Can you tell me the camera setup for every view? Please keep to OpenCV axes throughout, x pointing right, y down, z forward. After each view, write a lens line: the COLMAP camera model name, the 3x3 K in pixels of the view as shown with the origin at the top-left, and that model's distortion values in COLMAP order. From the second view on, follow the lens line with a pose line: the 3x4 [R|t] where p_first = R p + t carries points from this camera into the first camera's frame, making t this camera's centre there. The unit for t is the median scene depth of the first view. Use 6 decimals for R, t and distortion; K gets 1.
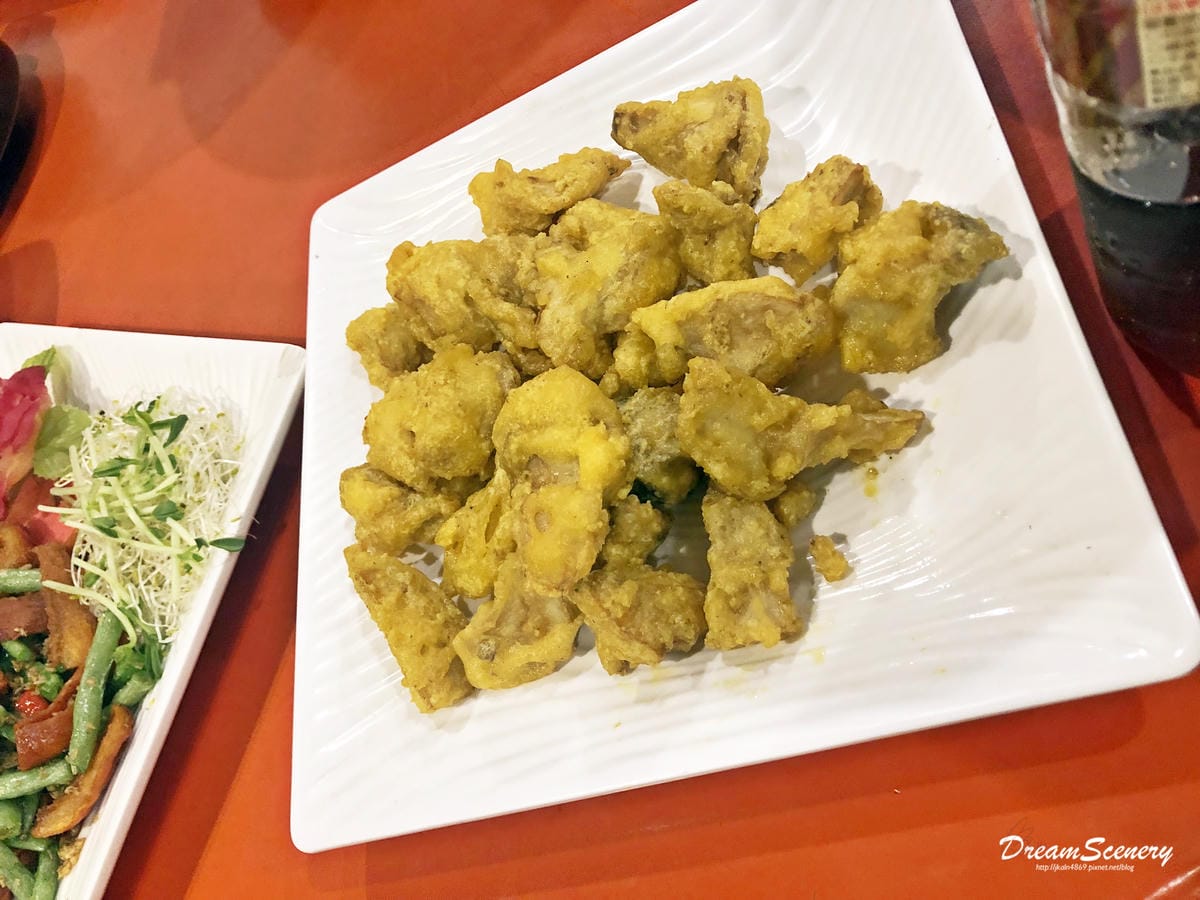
lens RADIAL K [[1050.8, 0, 600.0], [0, 1050.8, 450.0], [0, 0, 1]] dist [0.078729, -0.124084]
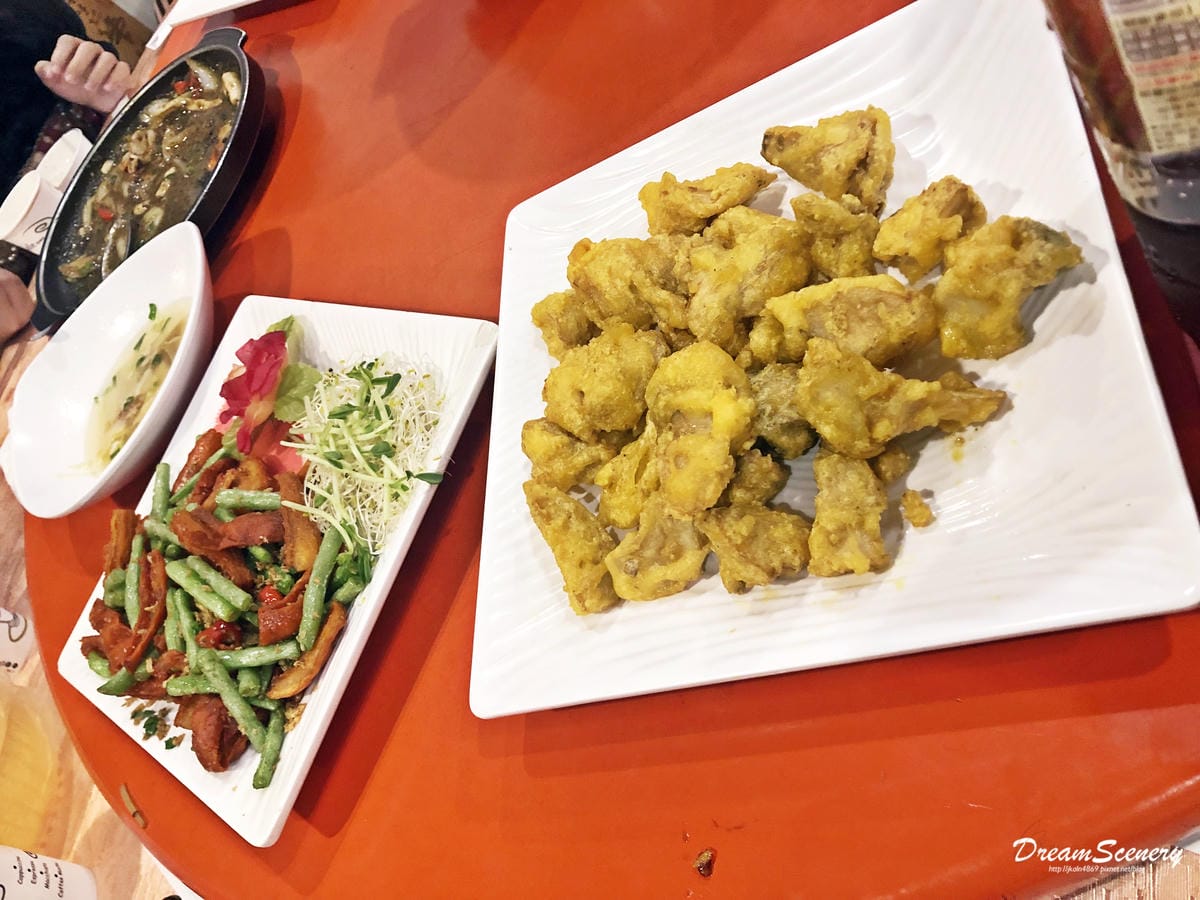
lens RADIAL K [[1050.8, 0, 600.0], [0, 1050.8, 450.0], [0, 0, 1]] dist [0.078729, -0.124084]
pose [[0.988034, 0.059584, -0.142261, 0.022884], [-0.059623, 0.998213, 0.003992, 0.045360], [0.142245, 0.004538, 0.989821, -0.220486]]
